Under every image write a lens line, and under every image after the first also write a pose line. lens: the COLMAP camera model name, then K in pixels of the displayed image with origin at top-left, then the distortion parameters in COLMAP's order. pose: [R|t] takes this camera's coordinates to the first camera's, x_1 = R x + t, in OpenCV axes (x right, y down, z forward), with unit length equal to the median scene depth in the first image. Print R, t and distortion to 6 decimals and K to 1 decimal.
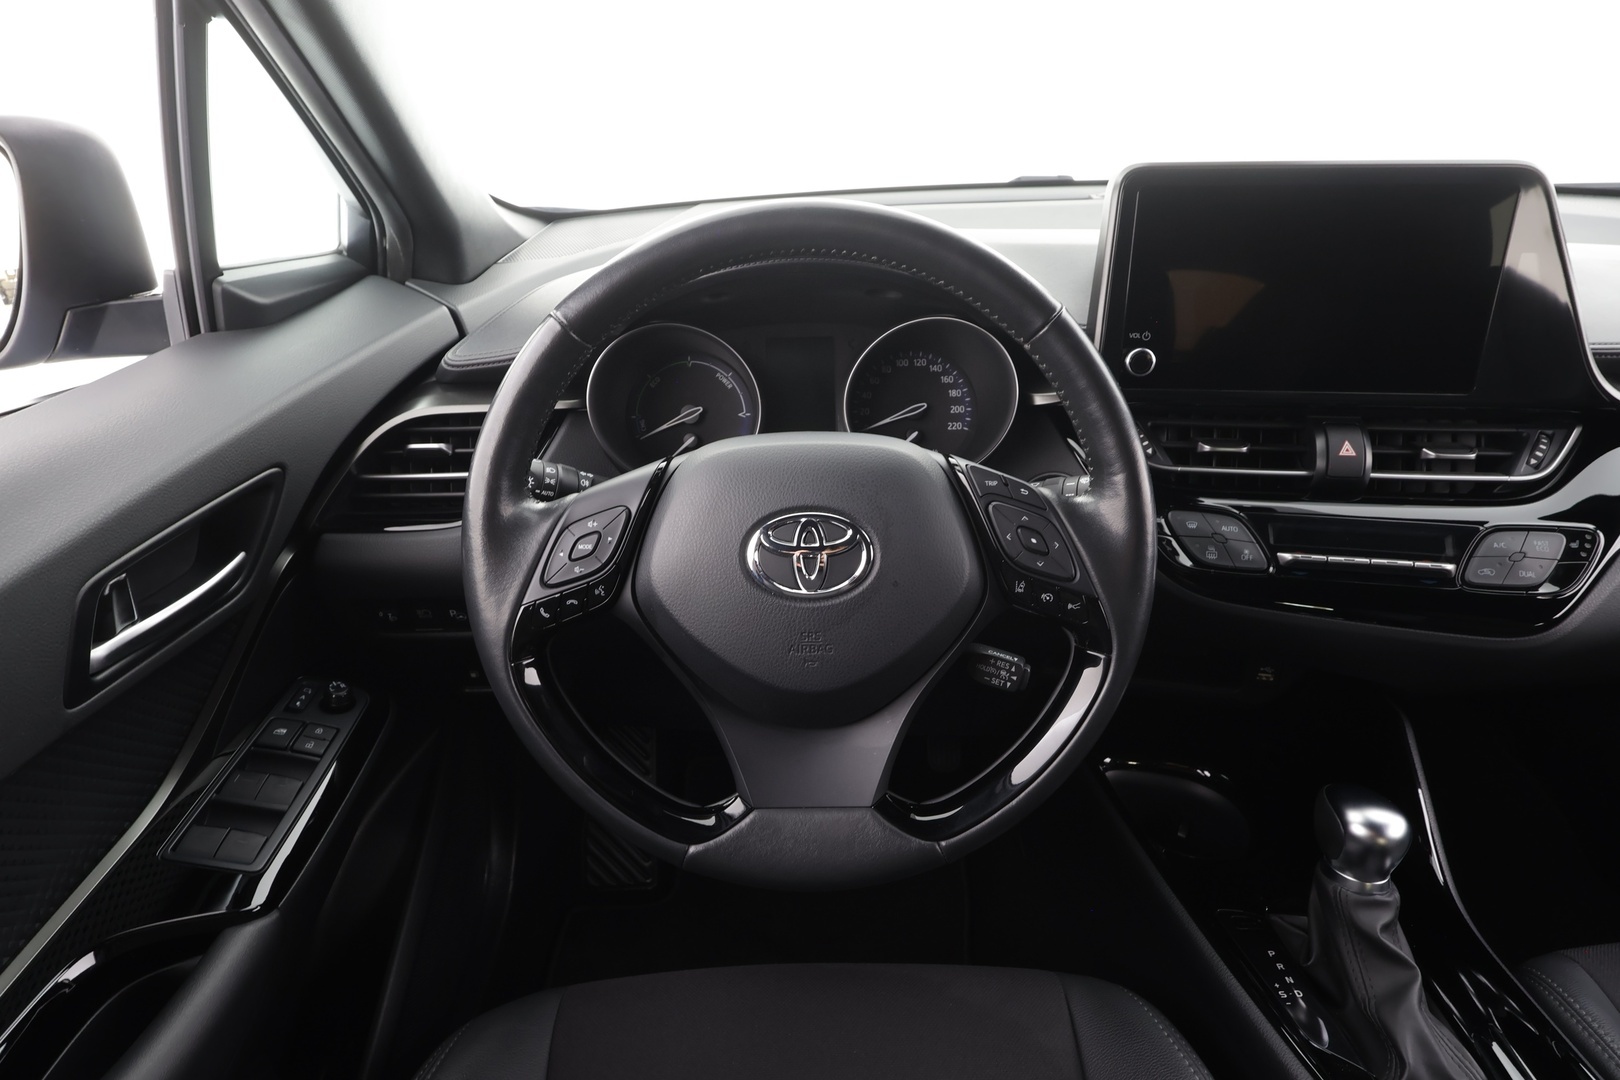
lens RADIAL K [[906.6, 0, 803.5], [0, 906.6, 541.9], [0, 0, 1]] dist [0.003049, 0.000413]
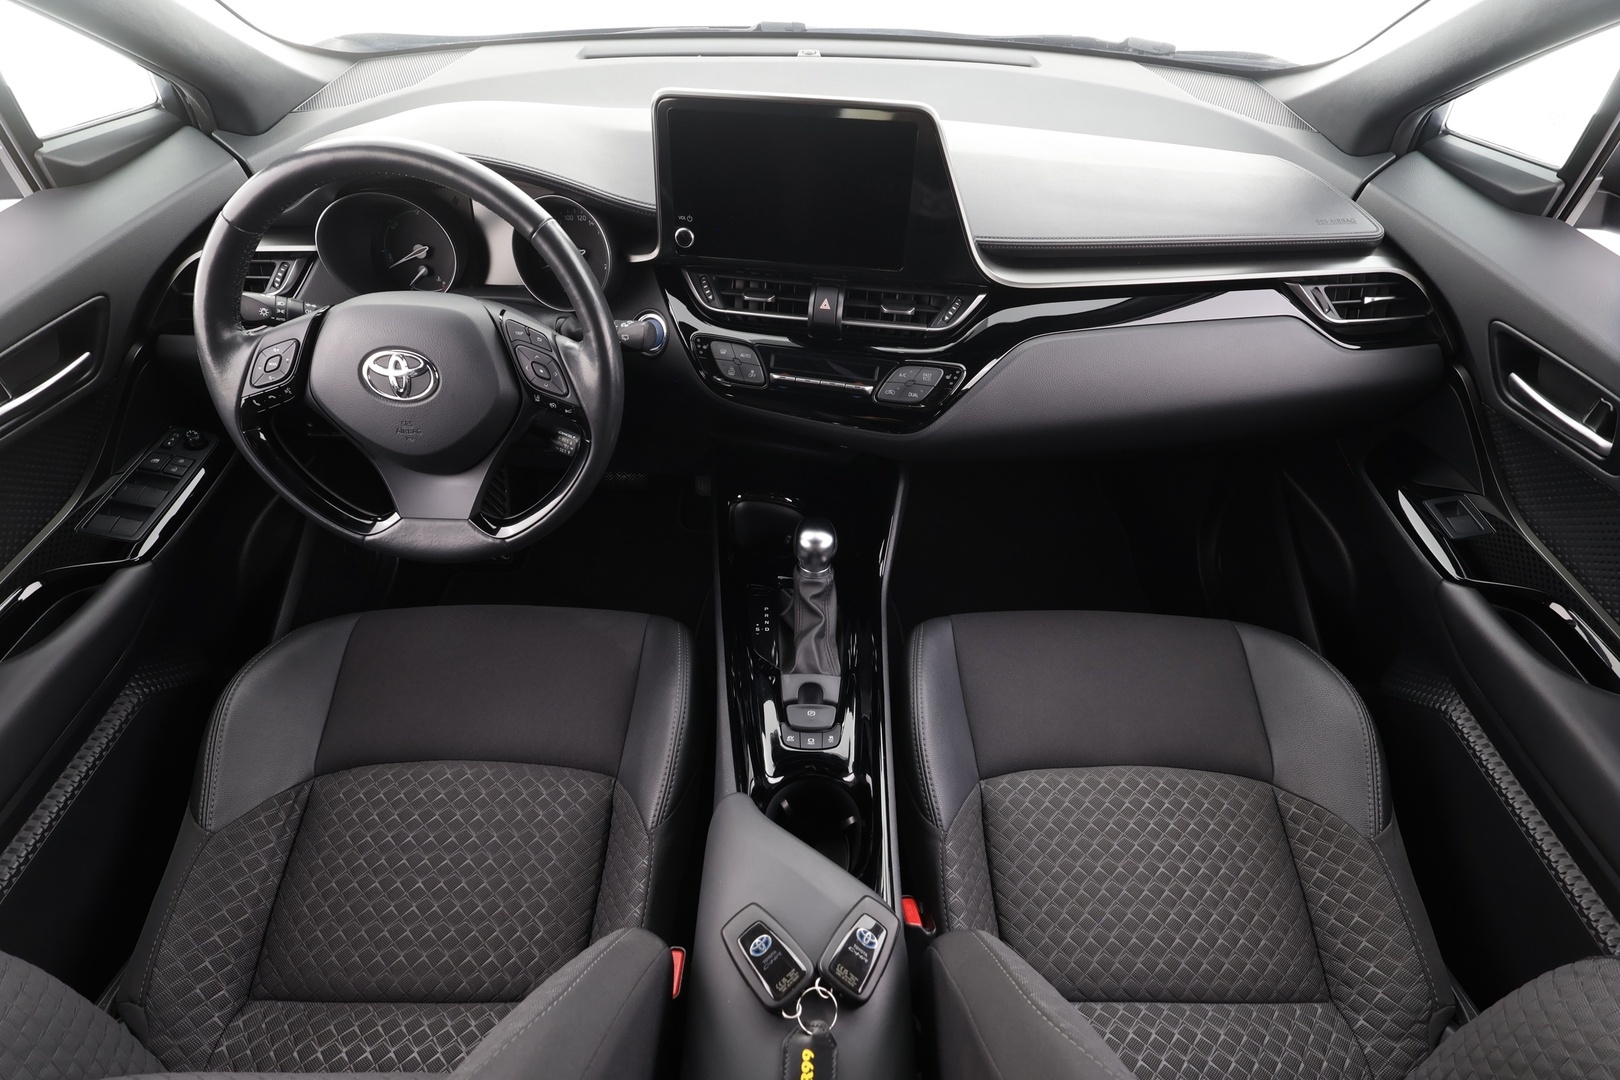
lens RADIAL K [[757.9, 0, 818.7], [0, 757.9, 540.9], [0, 0, 1]] dist [0.001771, 0.000056]
pose [[0.999229, 0.039214, 0.001948, 0.629436], [-0.037752, 0.945986, 0.322001, -0.141933], [0.010784, -0.321826, 0.946737, -0.335171]]
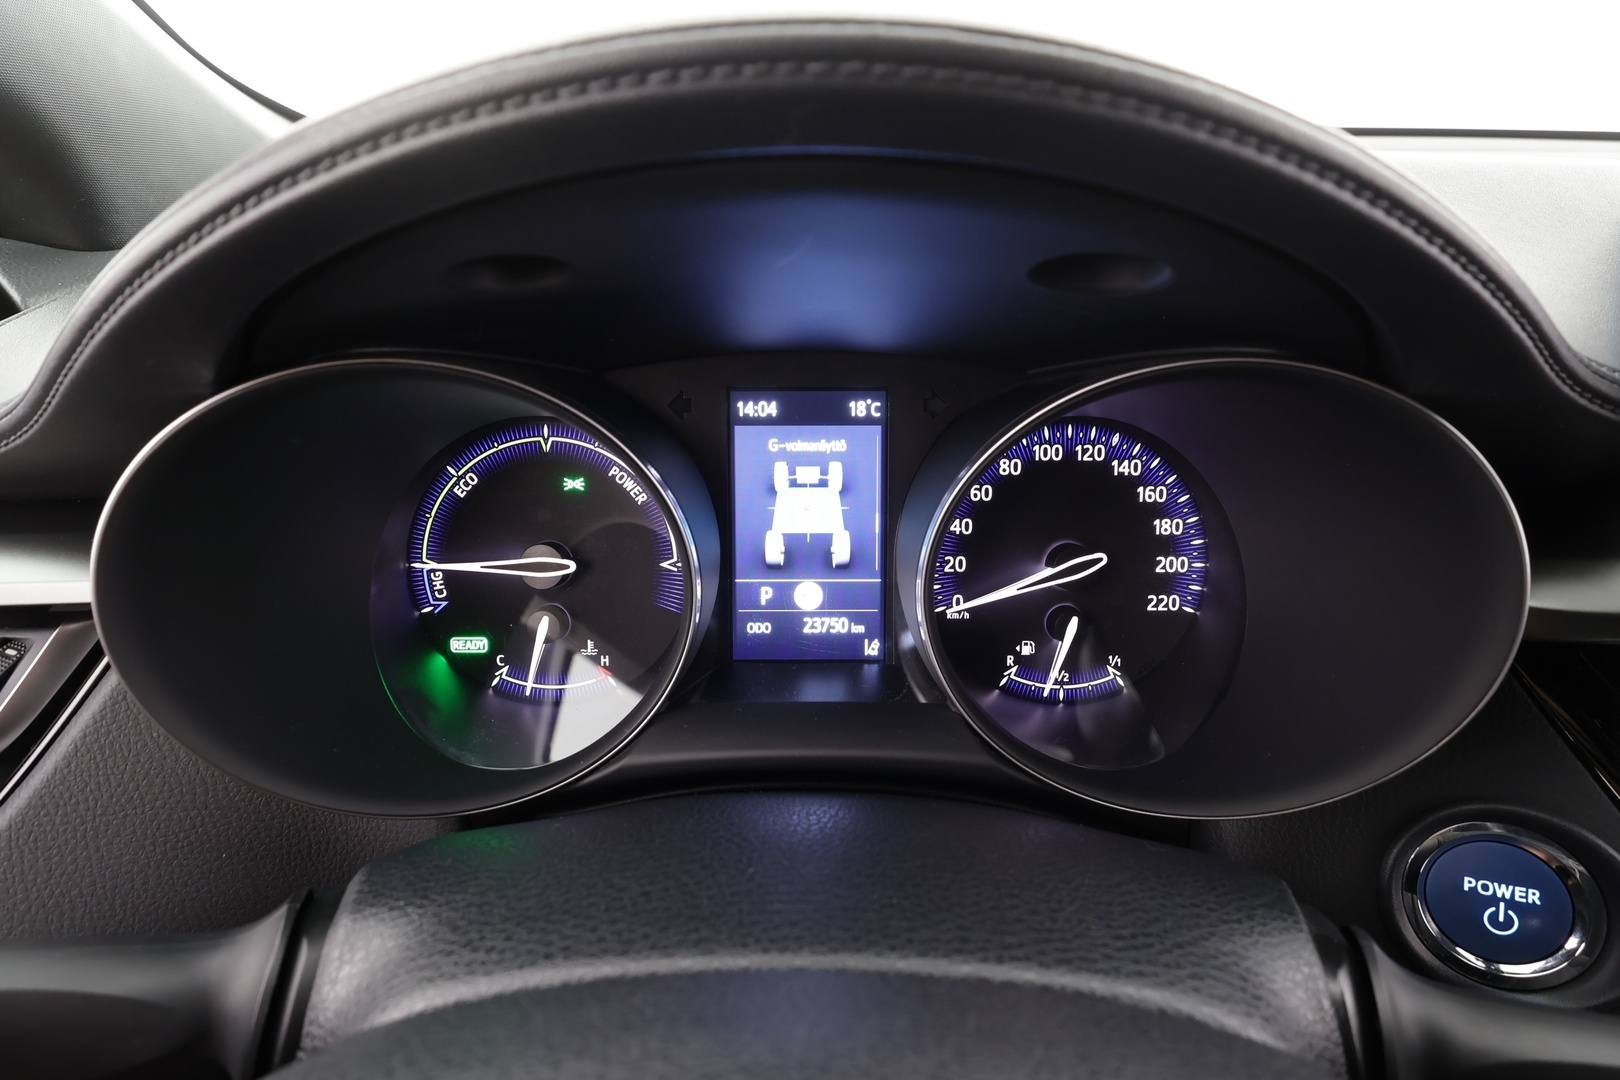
lens RADIAL K [[757.9, 0, 810.1], [0, 757.9, 543.5], [0, 0, 1]] dist [0.001771, 0.000056]
pose [[0.999613, 0.027420, -0.004721, -0.000189], [-0.027183, 0.998642, 0.044433, -0.206005], [0.005933, -0.044288, 0.999001, 0.787922]]
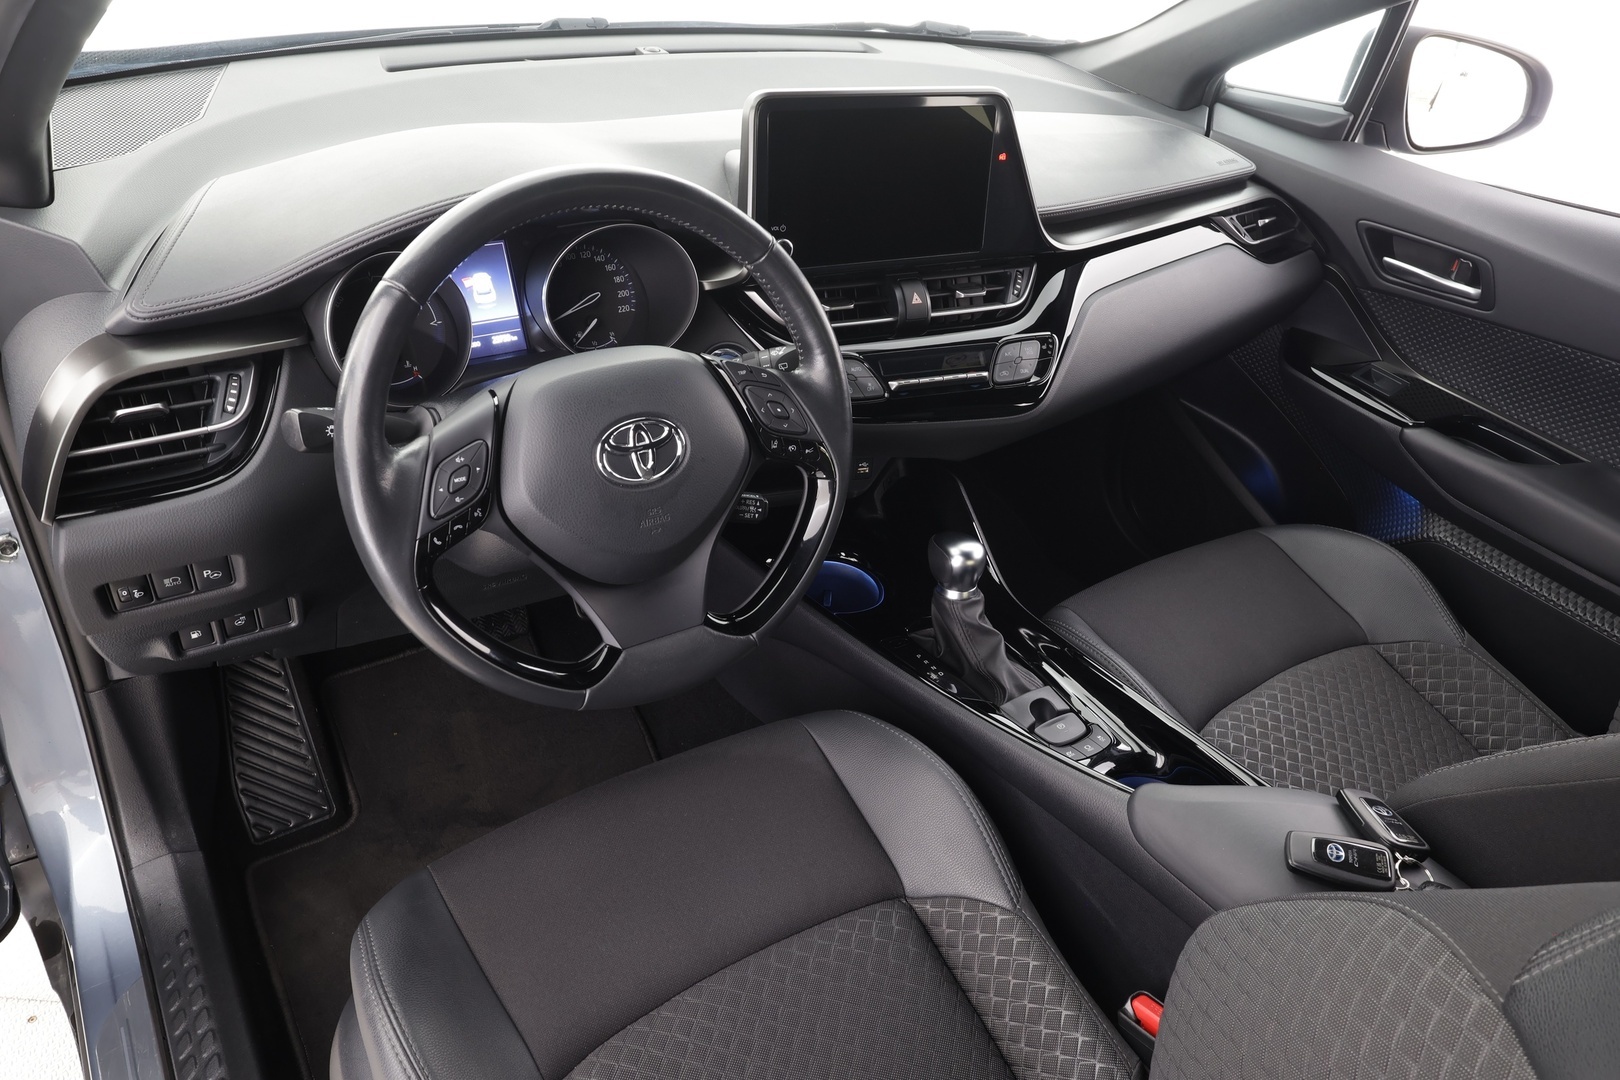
lens RADIAL K [[1107.6, 0, 808.3], [0, 1107.6, 548.9], [0, 0, 1]] dist [0.009634, -0.001273]
pose [[0.831746, -0.235472, 0.502744, -0.503034], [0.143332, 0.965971, 0.215305, -0.126841], [-0.536334, -0.107020, 0.837193, -0.389107]]
